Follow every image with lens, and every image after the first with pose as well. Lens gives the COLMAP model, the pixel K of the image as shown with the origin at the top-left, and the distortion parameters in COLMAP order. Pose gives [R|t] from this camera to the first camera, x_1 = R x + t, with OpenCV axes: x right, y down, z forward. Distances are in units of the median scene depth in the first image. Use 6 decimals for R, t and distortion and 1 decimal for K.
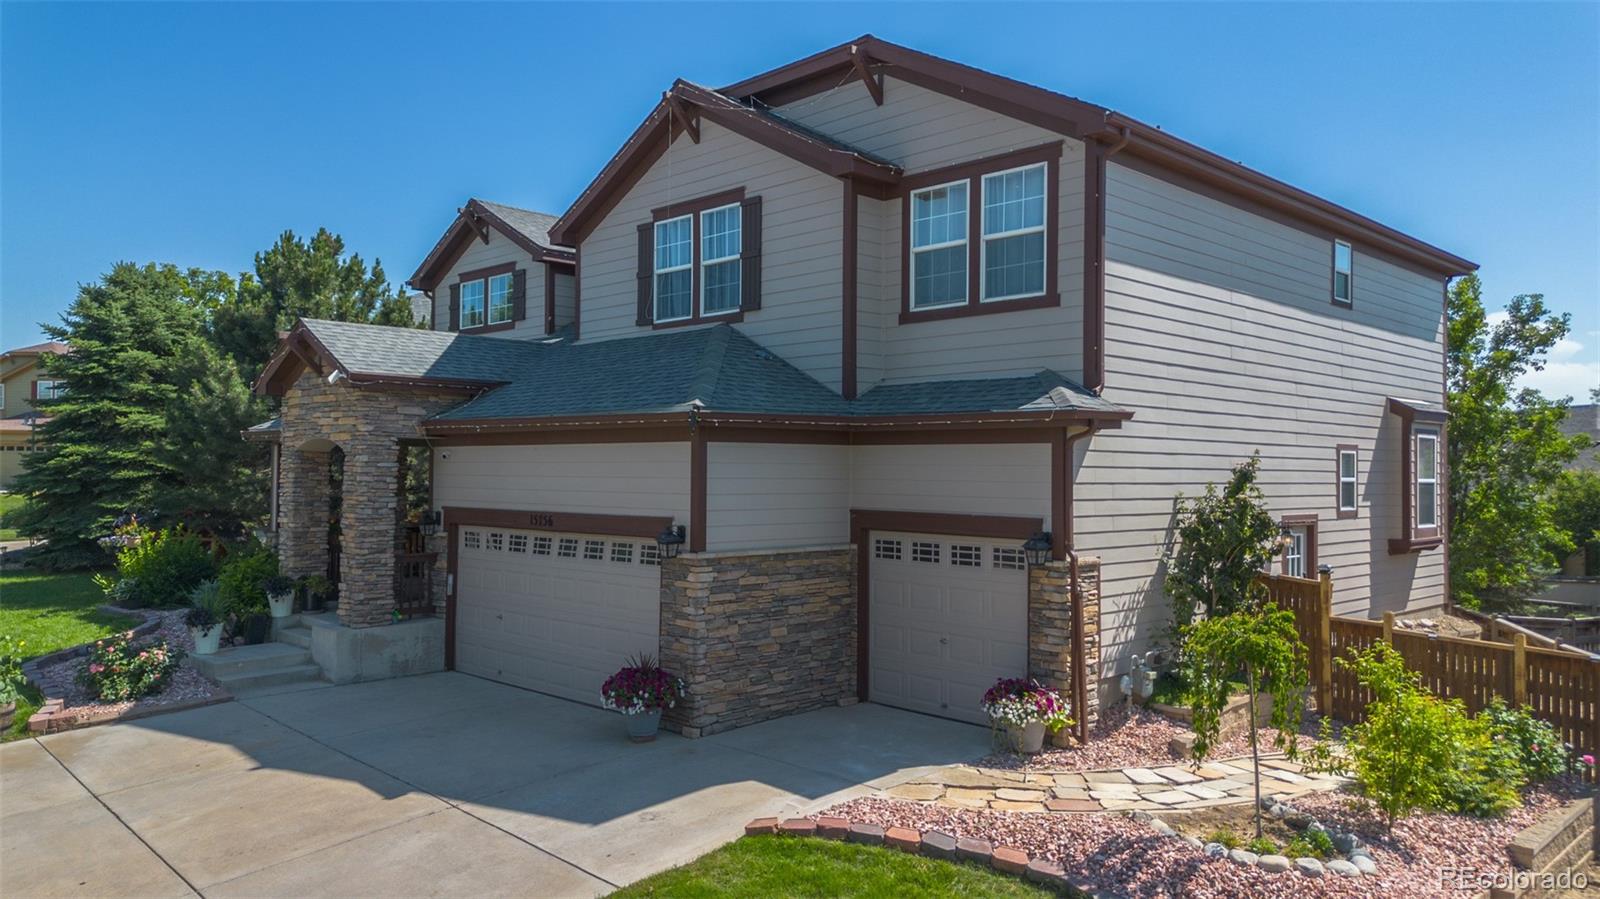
lens RADIAL K [[1130.9, 0, 800.0], [0, 1130.9, 449.5], [0, 0, 1]] dist [0.110248, -0.126990]
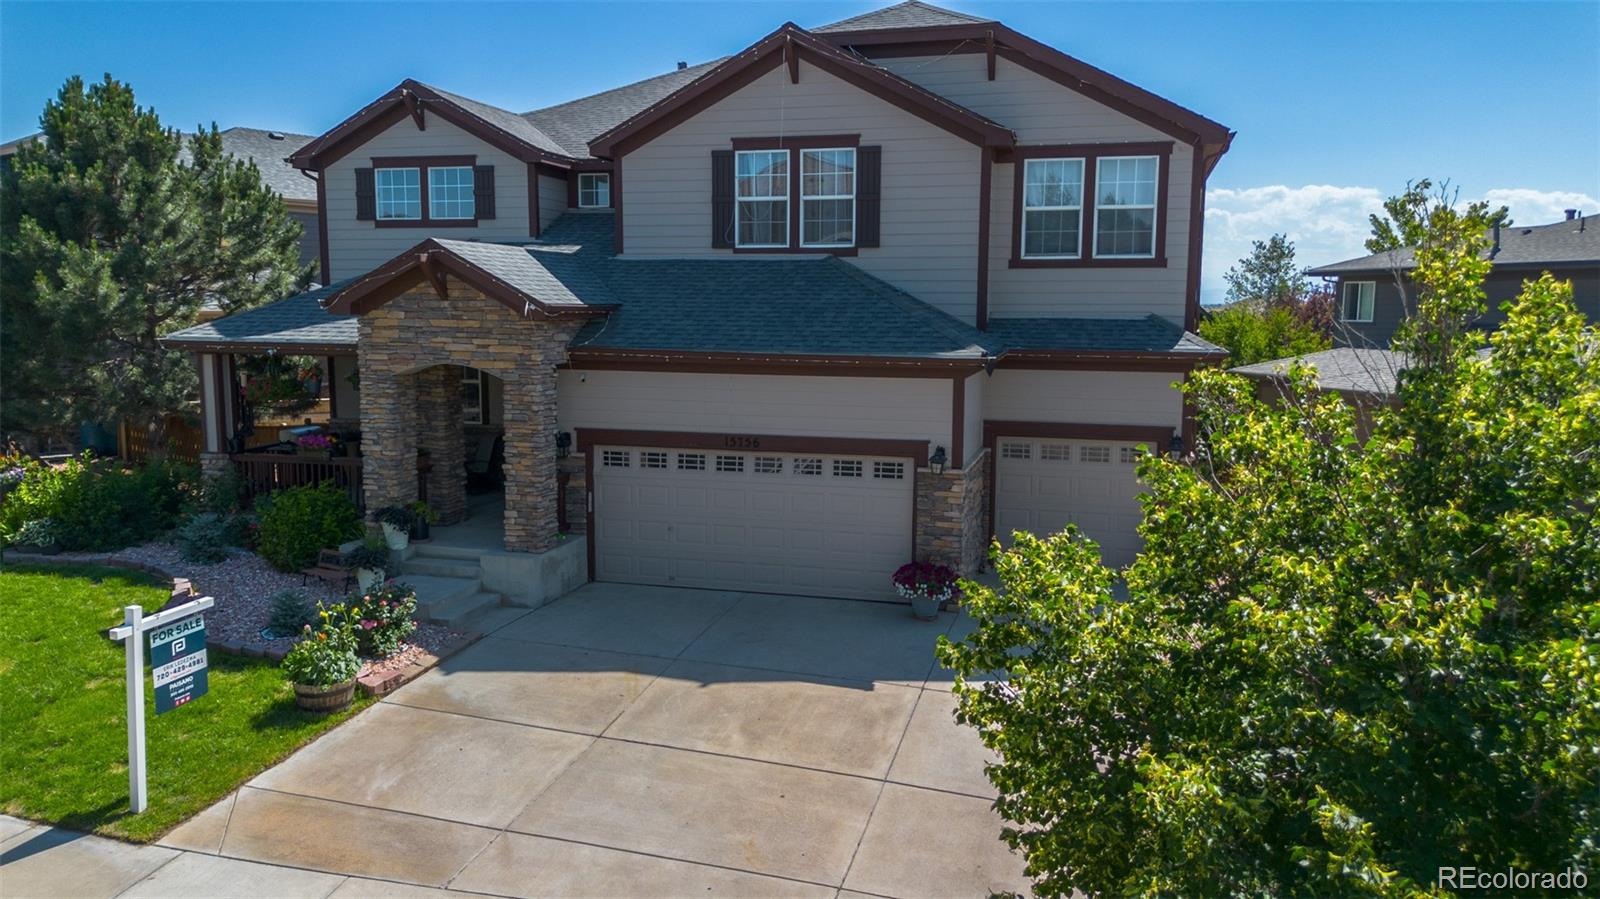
lens RADIAL K [[1130.9, 0, 800.0], [0, 1130.9, 449.5], [0, 0, 1]] dist [0.110248, -0.126990]
pose [[0.864068, -0.066296, 0.498990, -0.695824], [-0.009264, 0.989027, 0.147444, -0.089711], [-0.503289, -0.132024, 0.853973, 0.023440]]
